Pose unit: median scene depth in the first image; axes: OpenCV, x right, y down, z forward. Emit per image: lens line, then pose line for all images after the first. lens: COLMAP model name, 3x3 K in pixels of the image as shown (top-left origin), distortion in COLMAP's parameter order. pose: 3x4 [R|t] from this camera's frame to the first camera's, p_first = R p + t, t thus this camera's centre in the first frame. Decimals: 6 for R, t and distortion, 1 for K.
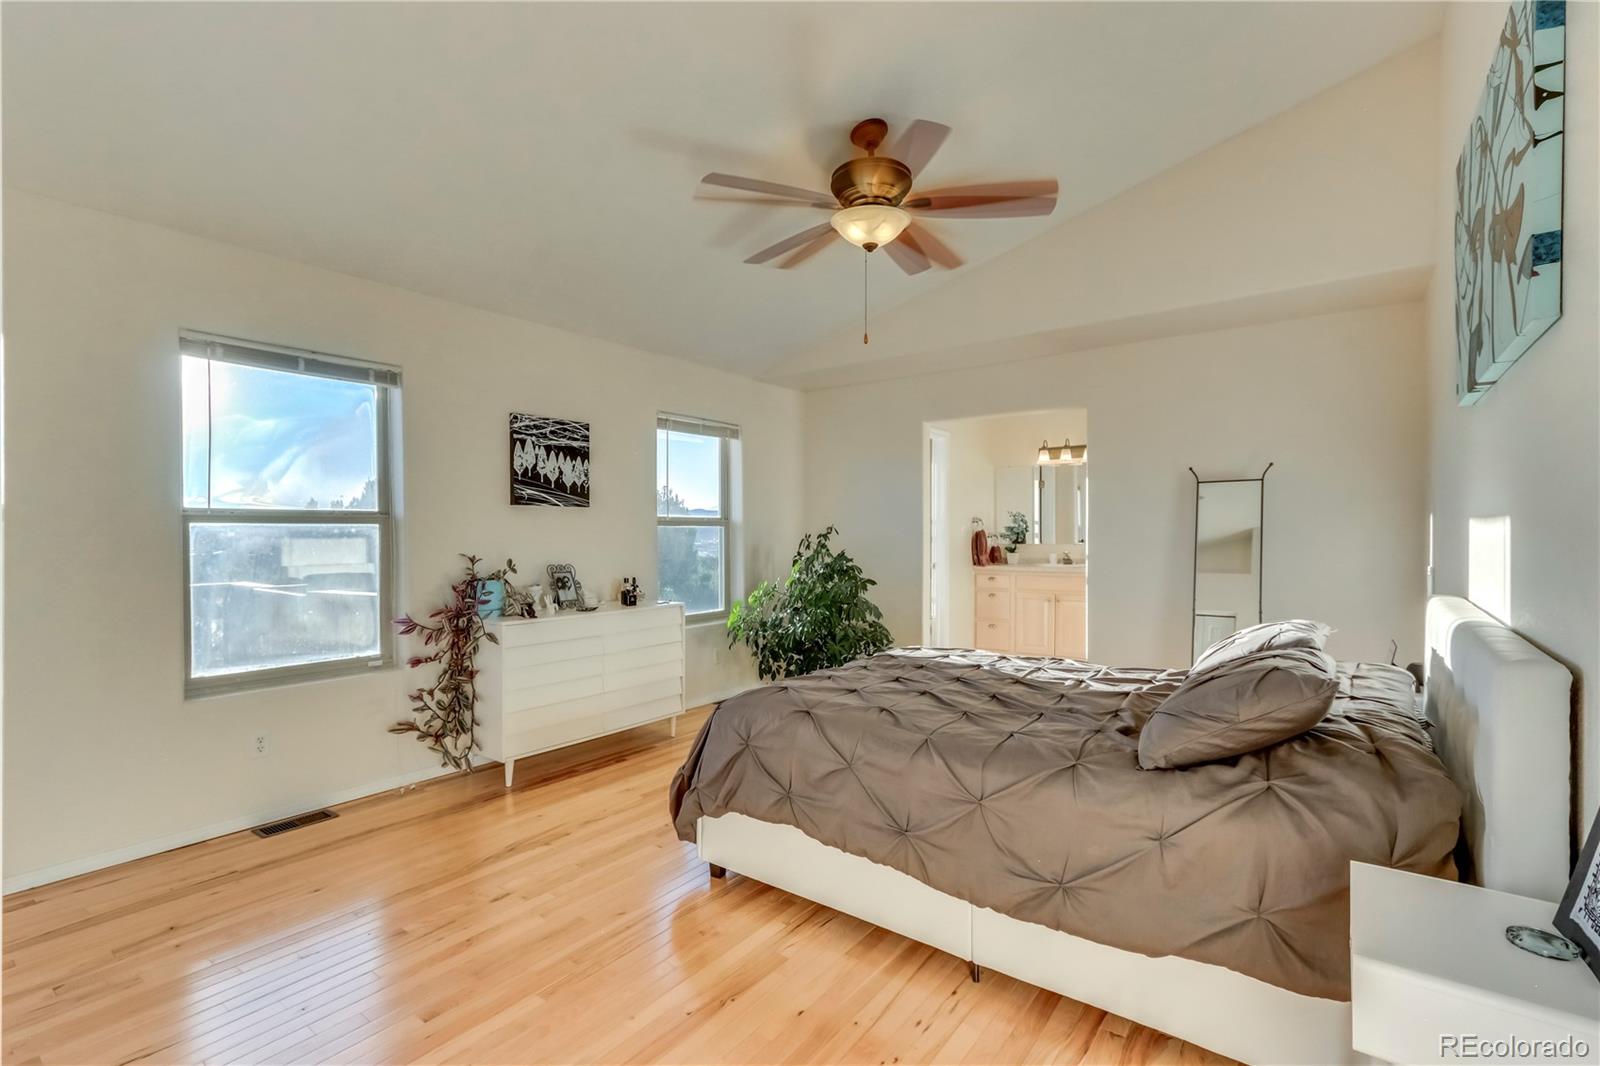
lens RADIAL K [[738.9, 0, 799.3], [0, 738.9, 541.5], [0, 0, 1]] dist [0.002181, -0.000113]
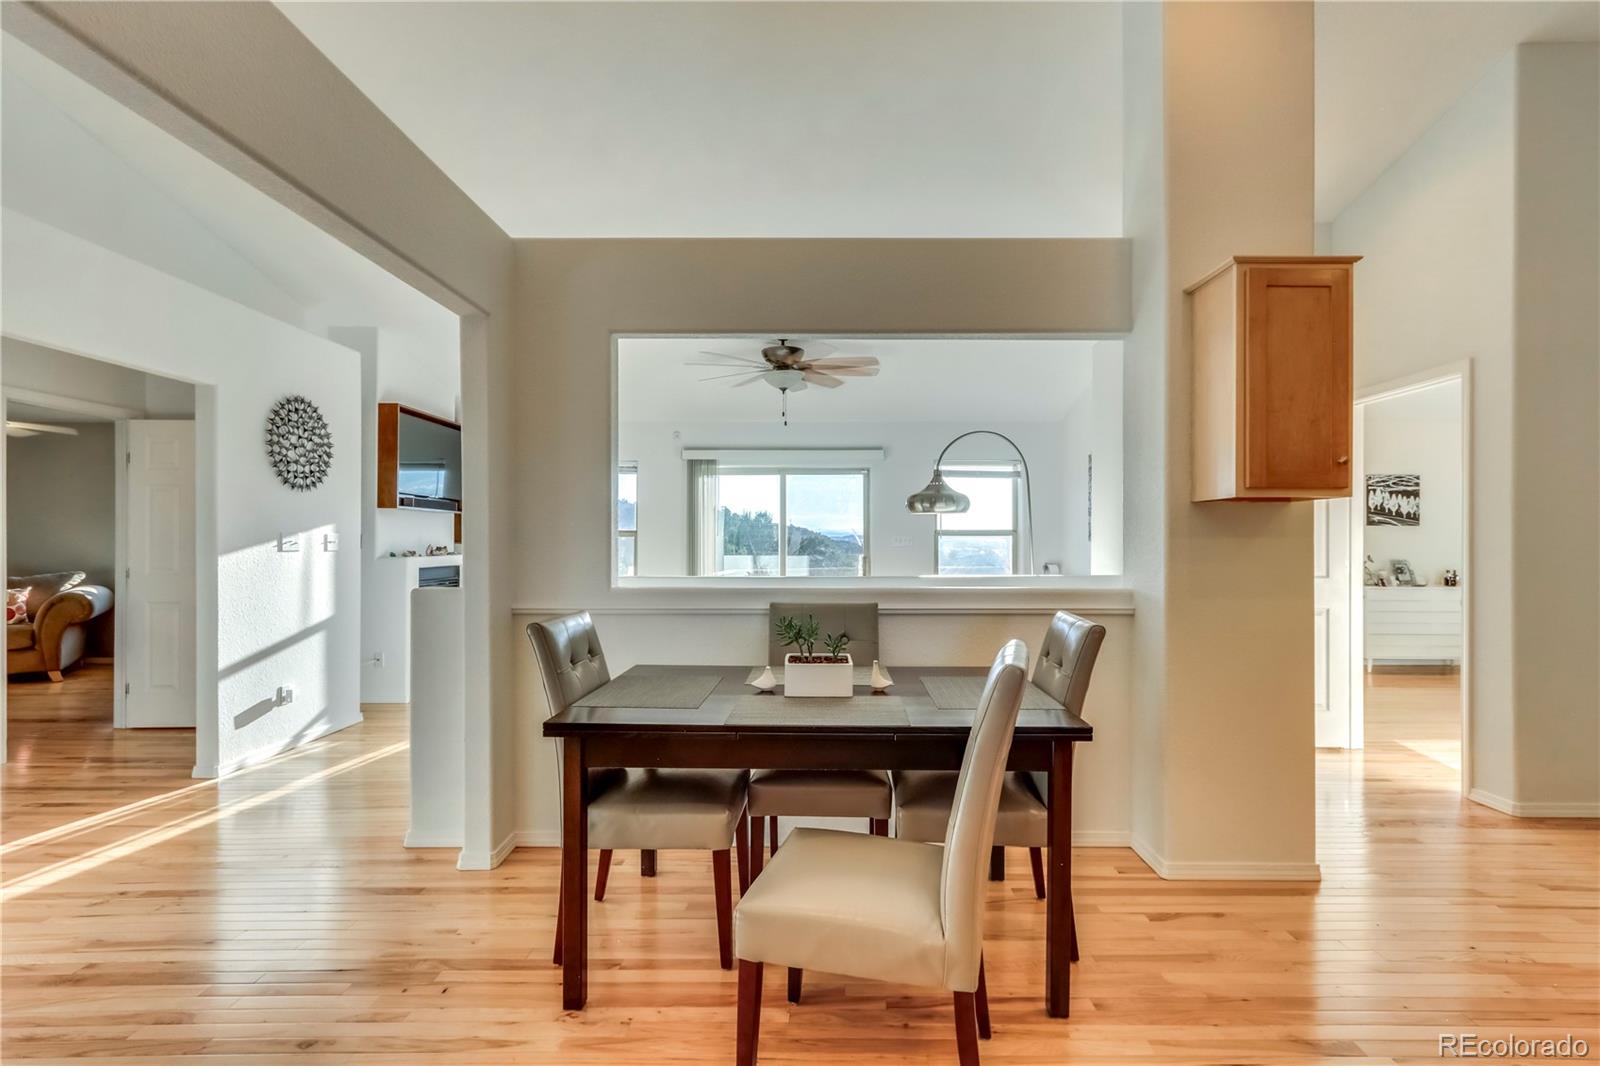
lens RADIAL K [[738.9, 0, 806.7], [0, 738.9, 536.6], [0, 0, 1]] dist [0.002181, -0.000113]
pose [[0.590262, 0.000755, -0.807212, 0.249057], [-0.014971, 0.999838, -0.010012, 0.015037], [0.807073, 0.017995, 0.590177, -1.111035]]
